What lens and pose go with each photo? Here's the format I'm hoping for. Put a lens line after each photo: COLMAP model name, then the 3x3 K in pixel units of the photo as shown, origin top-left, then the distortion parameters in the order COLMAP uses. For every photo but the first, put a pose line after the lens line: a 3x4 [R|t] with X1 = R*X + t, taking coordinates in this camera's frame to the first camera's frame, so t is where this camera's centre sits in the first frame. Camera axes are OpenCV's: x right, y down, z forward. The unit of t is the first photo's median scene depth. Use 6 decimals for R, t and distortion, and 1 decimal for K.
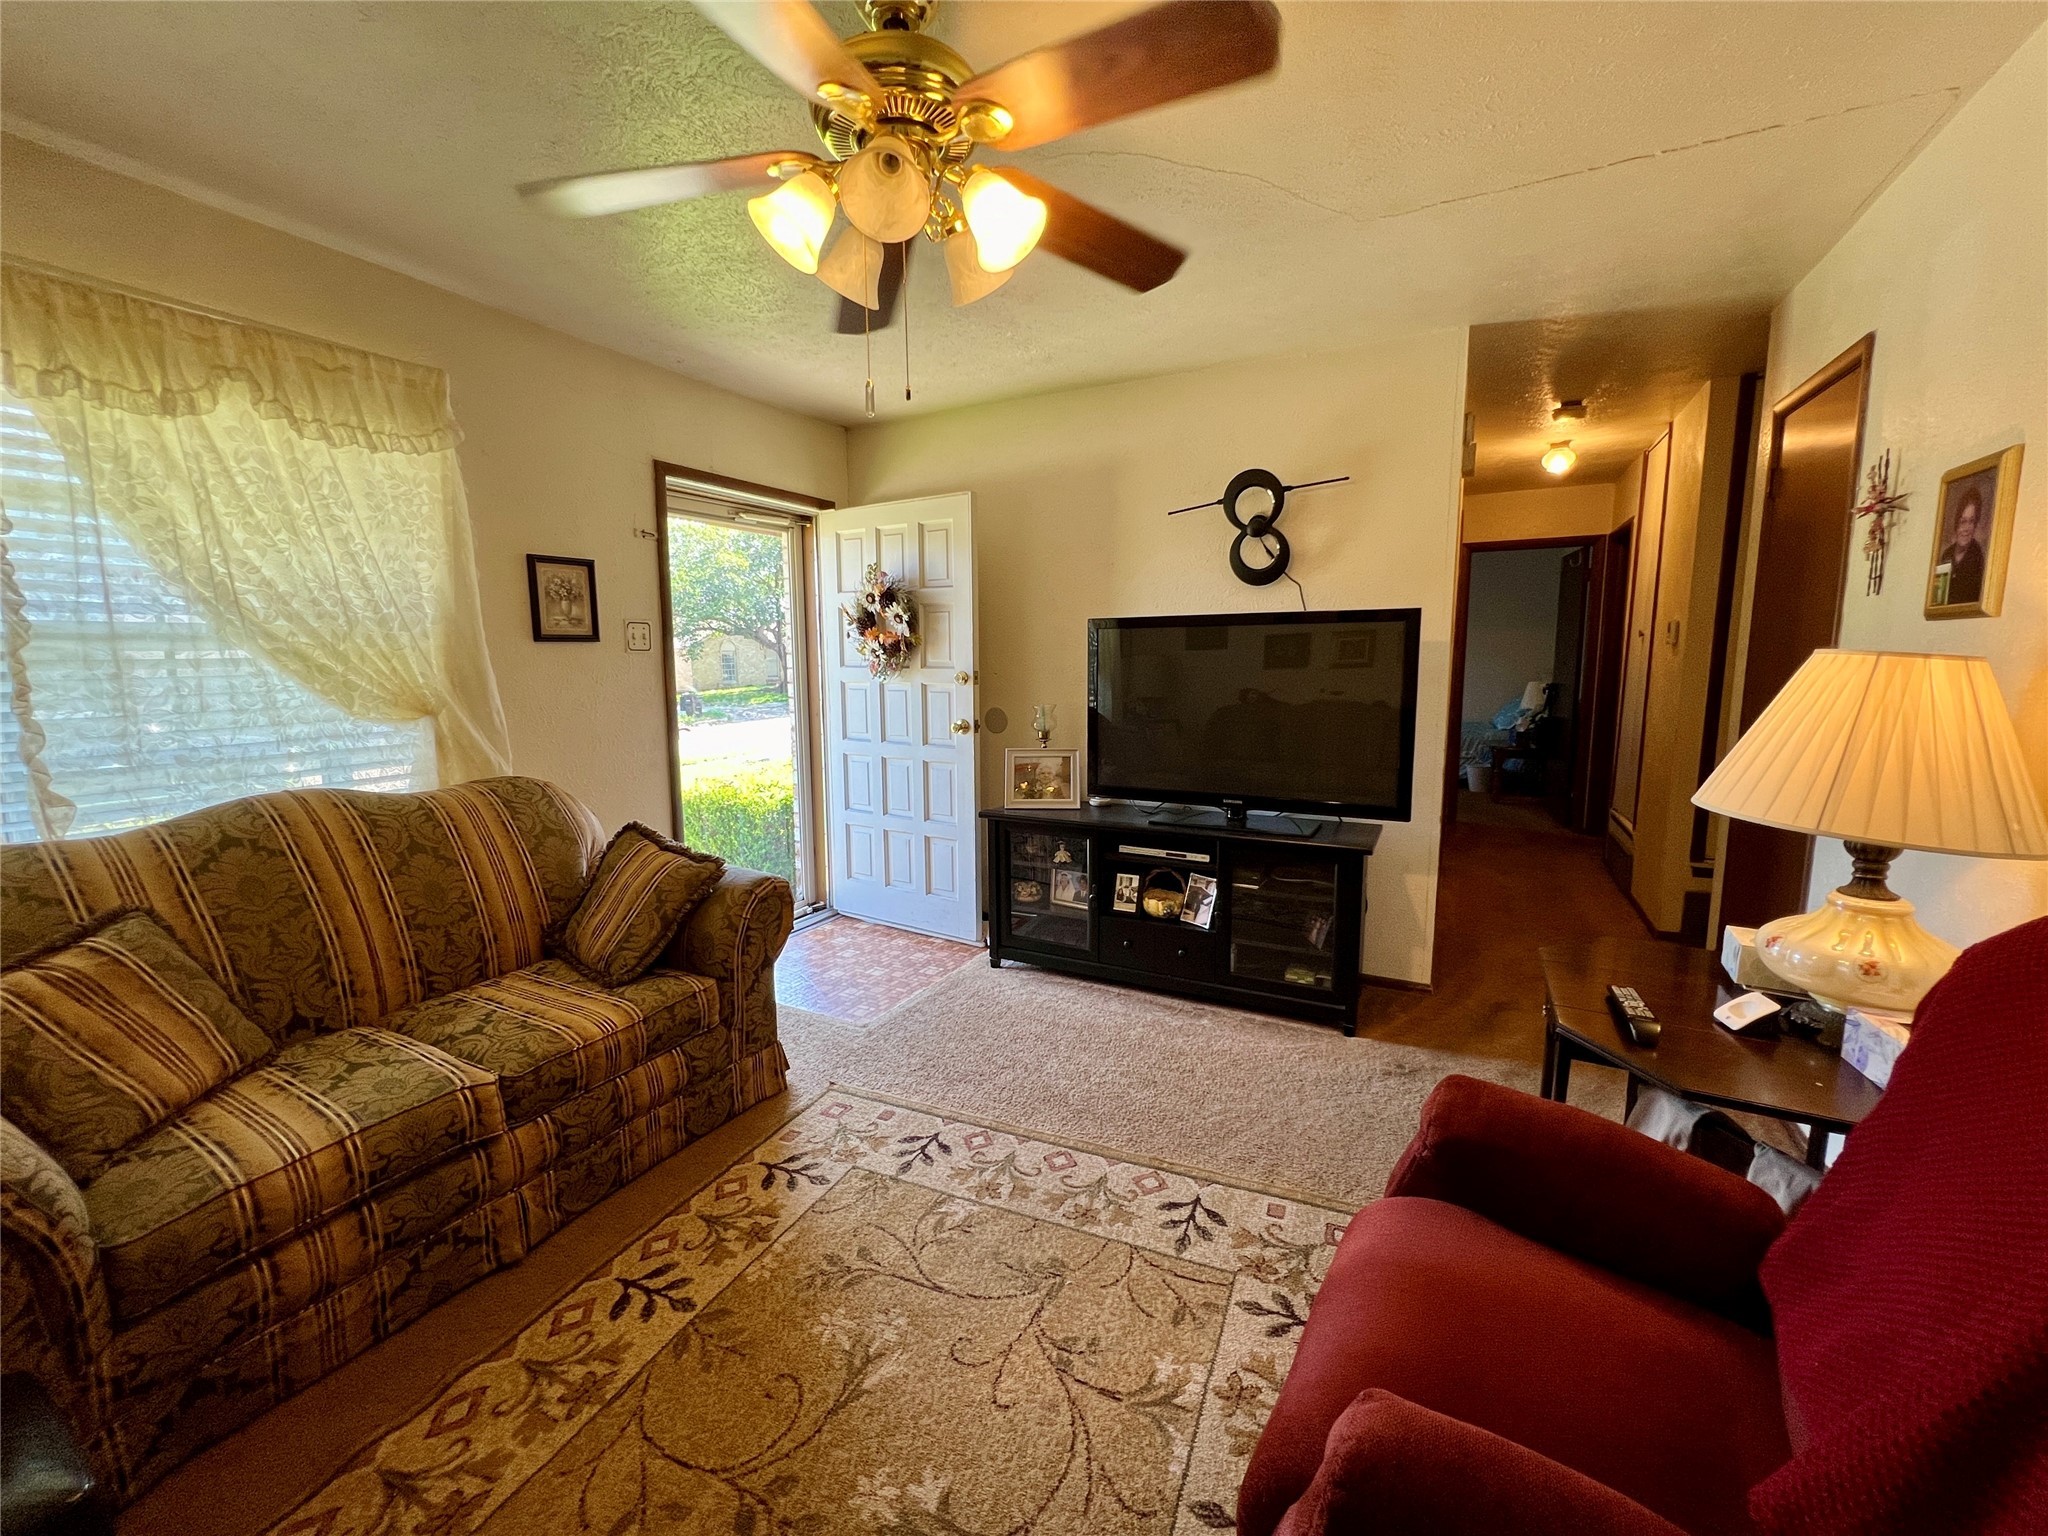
lens RADIAL K [[838.4, 0, 1015.9], [0, 838.4, 765.2], [0, 0, 1]] dist [-0.004266, 0.000175]
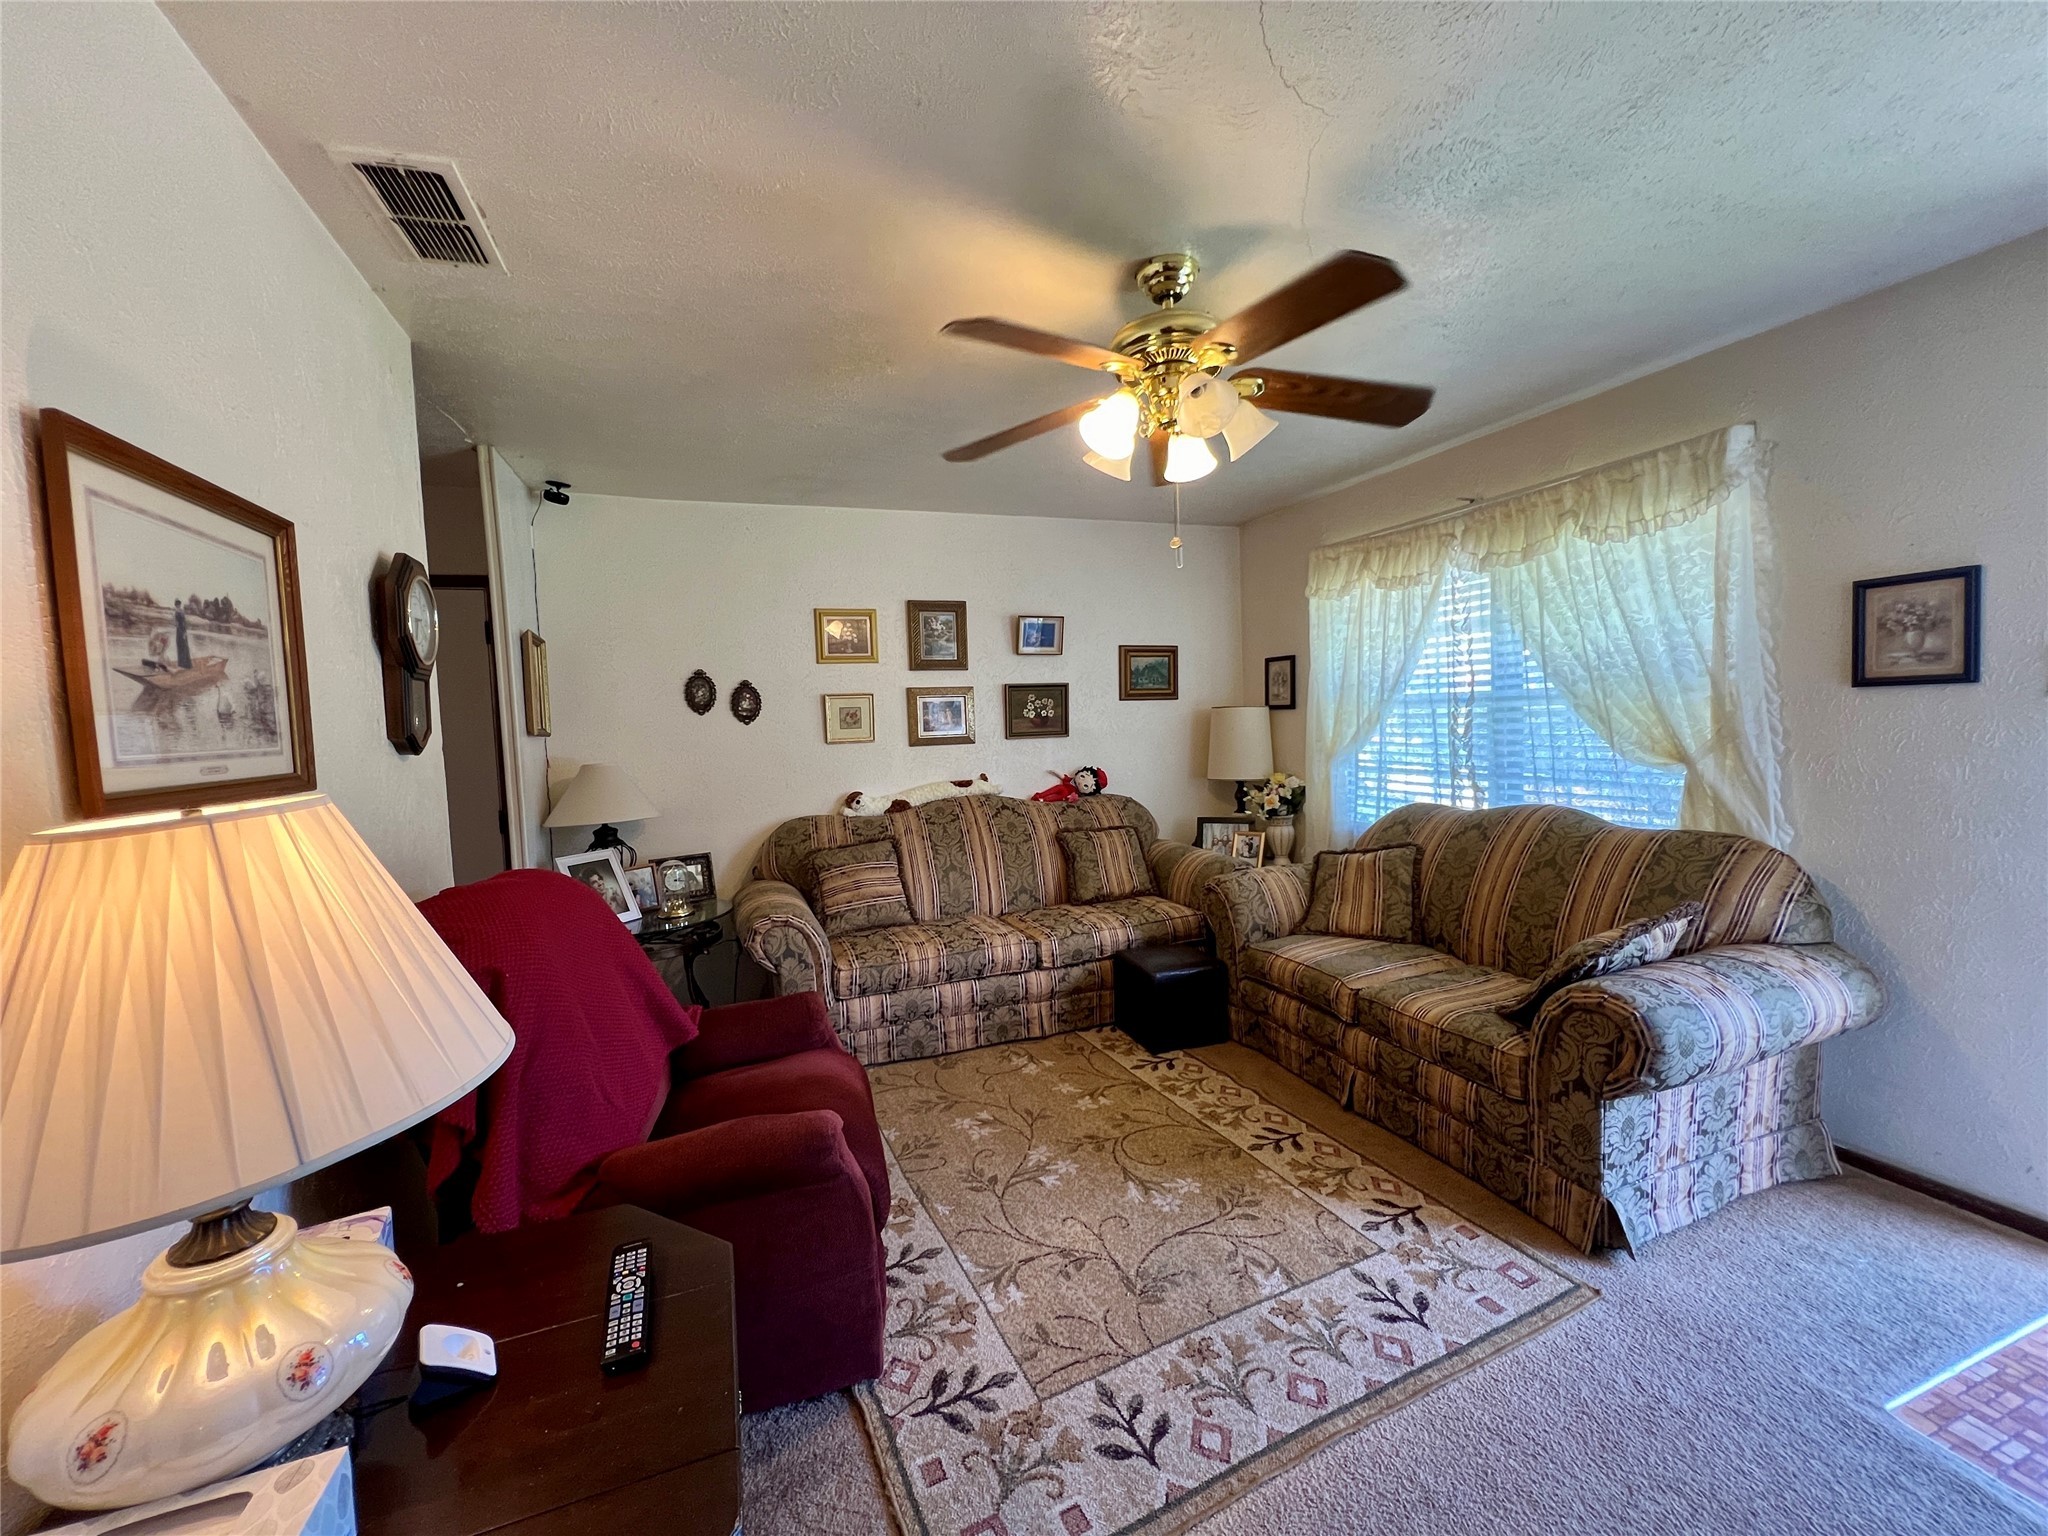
lens RADIAL K [[838.4, 0, 1015.9], [0, 838.4, 765.2], [0, 0, 1]] dist [-0.004266, 0.000175]
pose [[-0.669088, 0.074424, -0.739448, 0.868760], [-0.059291, 0.986456, 0.152935, -0.222724], [0.740815, 0.146170, -0.655613, 1.406542]]
